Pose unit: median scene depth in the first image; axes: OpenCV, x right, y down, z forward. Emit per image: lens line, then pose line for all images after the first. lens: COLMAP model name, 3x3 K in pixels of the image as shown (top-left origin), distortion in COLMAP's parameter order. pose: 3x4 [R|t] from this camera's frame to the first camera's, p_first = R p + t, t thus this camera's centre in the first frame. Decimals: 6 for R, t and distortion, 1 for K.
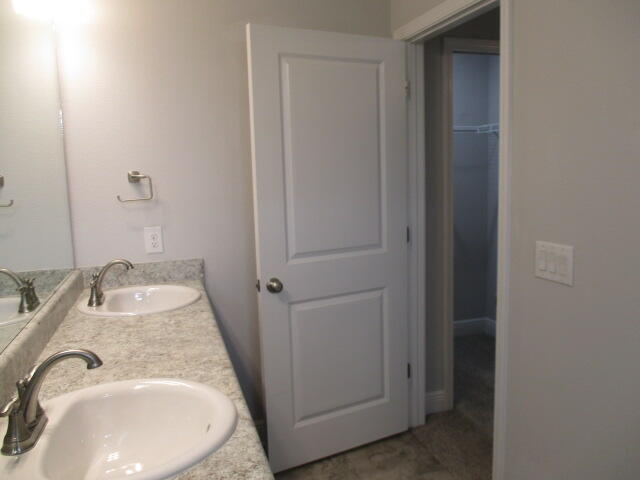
lens RADIAL K [[534.4, 0, 319.8], [0, 534.4, 240.1], [0, 0, 1]] dist [-0.035342, 0.022682]
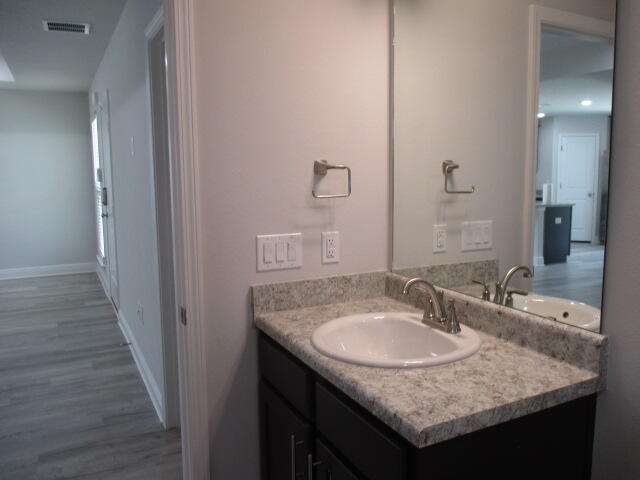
lens RADIAL K [[534.4, 0, 318.9], [0, 534.4, 239.3], [0, 0, 1]] dist [-0.035342, 0.022682]
pose [[-0.983963, 0.073072, -0.162721, -0.047575], [0.028940, 0.965553, 0.258593, -0.202850], [0.176011, 0.249737, -0.952183, 1.593734]]
